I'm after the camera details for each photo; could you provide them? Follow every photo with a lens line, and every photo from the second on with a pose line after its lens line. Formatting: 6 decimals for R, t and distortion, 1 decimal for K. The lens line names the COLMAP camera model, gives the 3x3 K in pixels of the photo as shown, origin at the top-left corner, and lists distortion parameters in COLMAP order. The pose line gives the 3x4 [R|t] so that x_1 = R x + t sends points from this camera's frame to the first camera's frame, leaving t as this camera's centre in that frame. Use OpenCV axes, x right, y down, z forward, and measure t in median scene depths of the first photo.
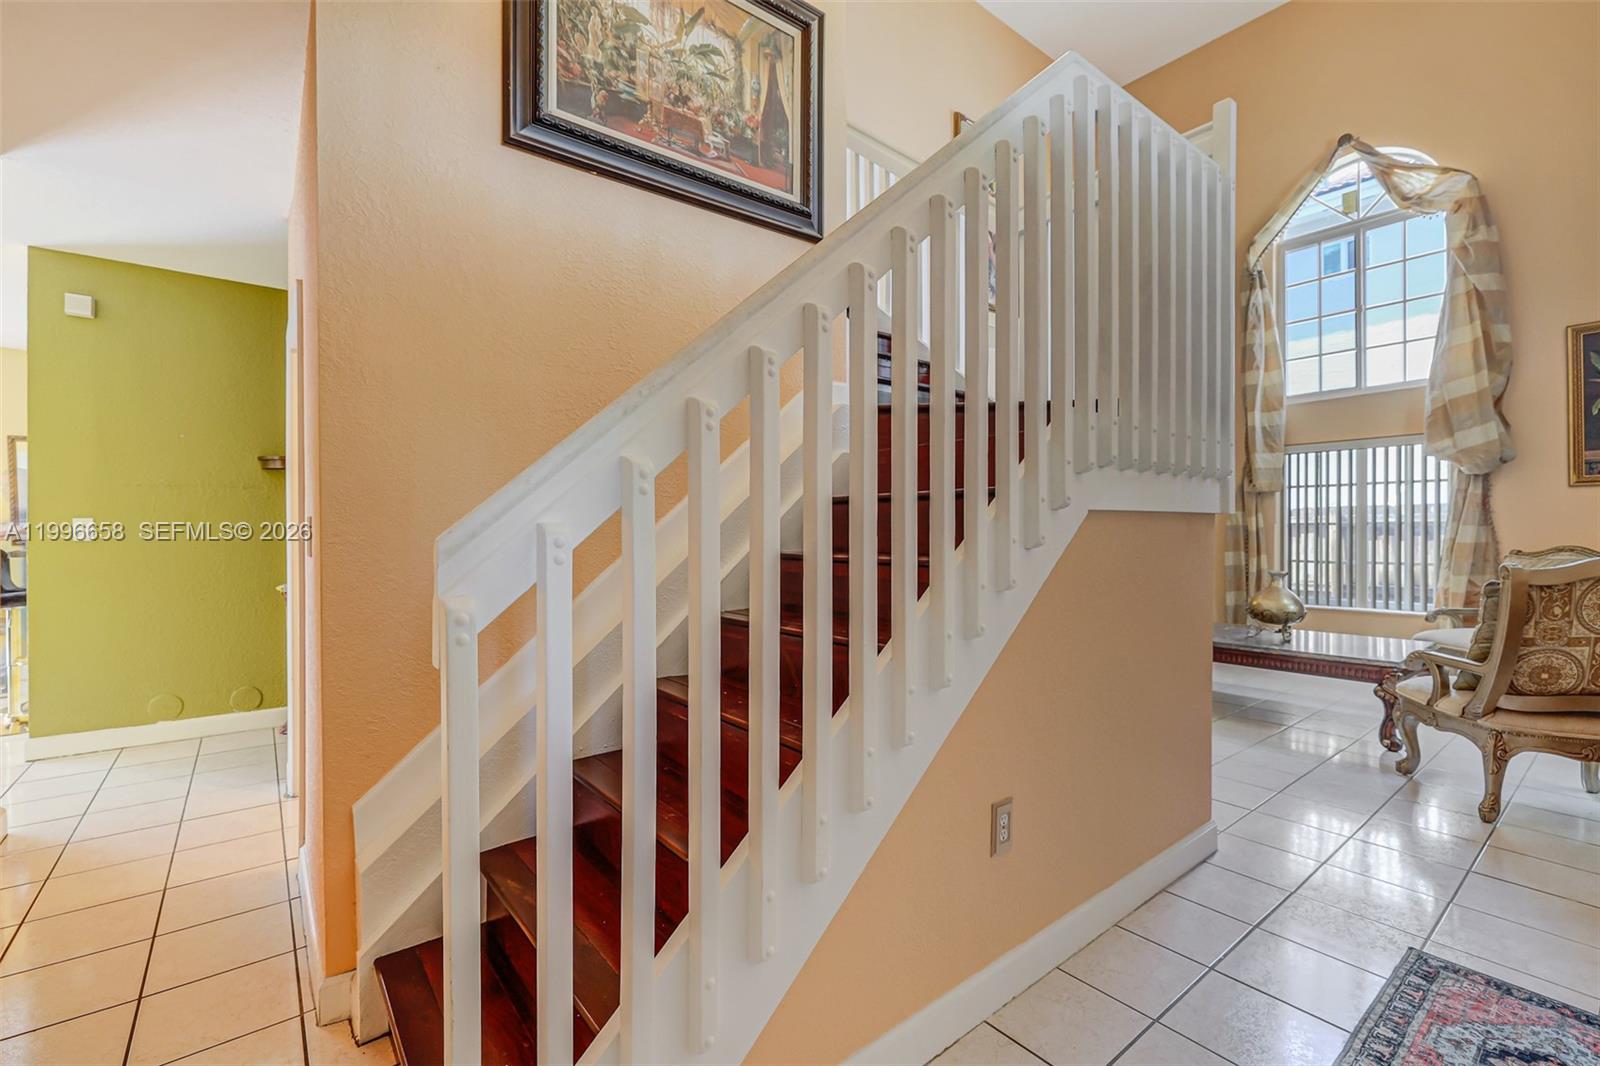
lens RADIAL K [[687.2, 0, 779.0], [0, 687.2, 531.1], [0, 0, 1]] dist [0.000768, -0.000080]
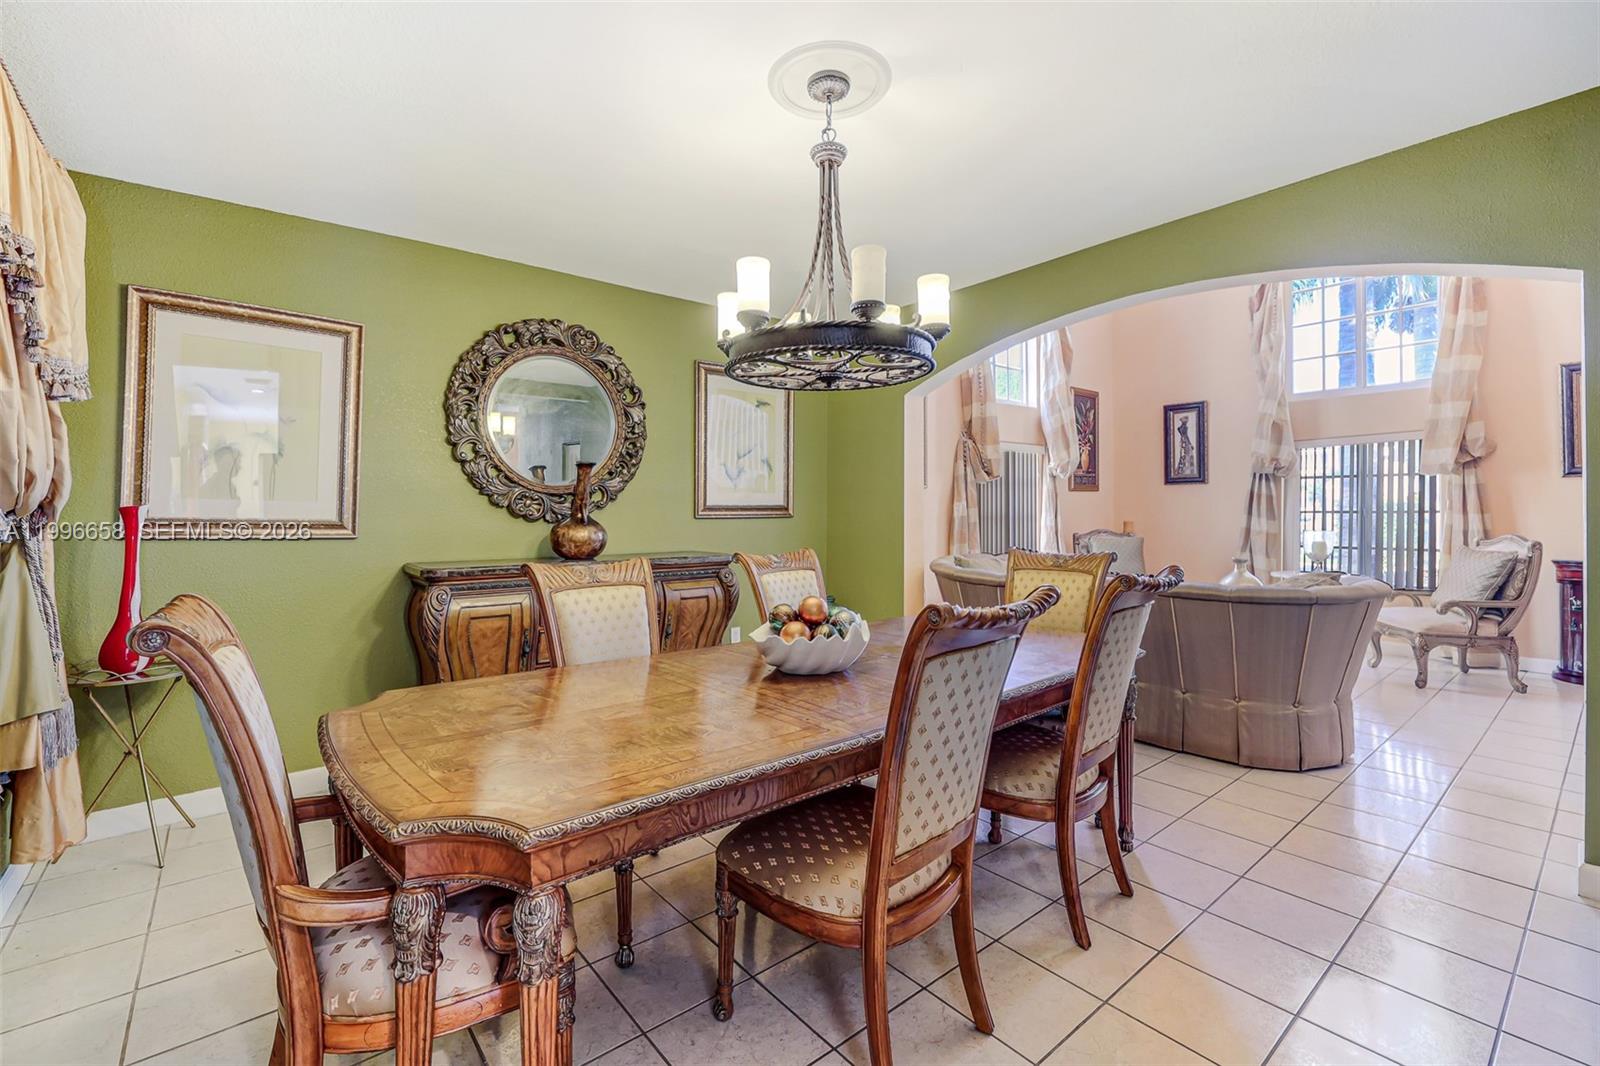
lens RADIAL K [[687.2, 0, 787.1], [0, 687.2, 509.1], [0, 0, 1]] dist [0.001065, -0.000135]
pose [[-0.023179, 0.006913, 0.999707, -0.335001], [0.005797, 0.999960, -0.006780, -0.015345], [-0.999715, 0.005638, -0.023218, 1.501035]]
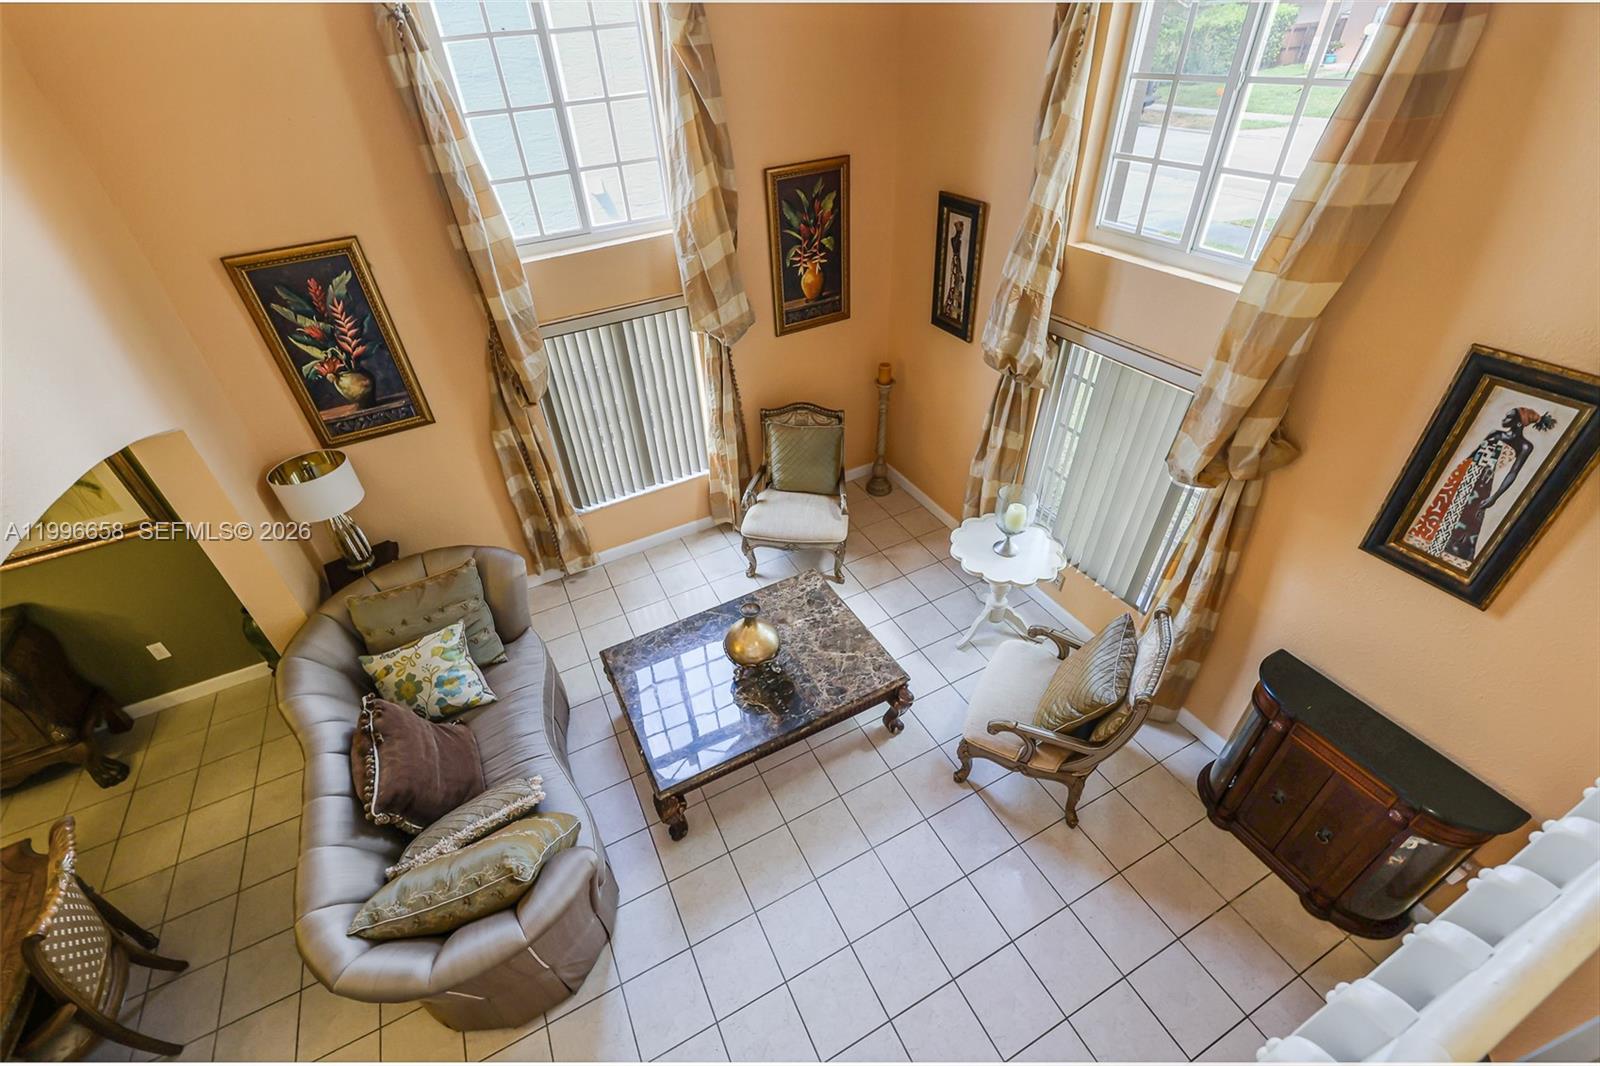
lens RADIAL K [[677.6, 0, 784.7], [0, 677.6, 518.7], [0, 0, 1]] dist [-0.000867, -0.000450]
pose [[0.196593, -0.595619, 0.778838, 0.156046], [0.056353, 0.799890, 0.597494, -0.415931], [-0.978865, -0.073573, 0.190817, 0.691102]]
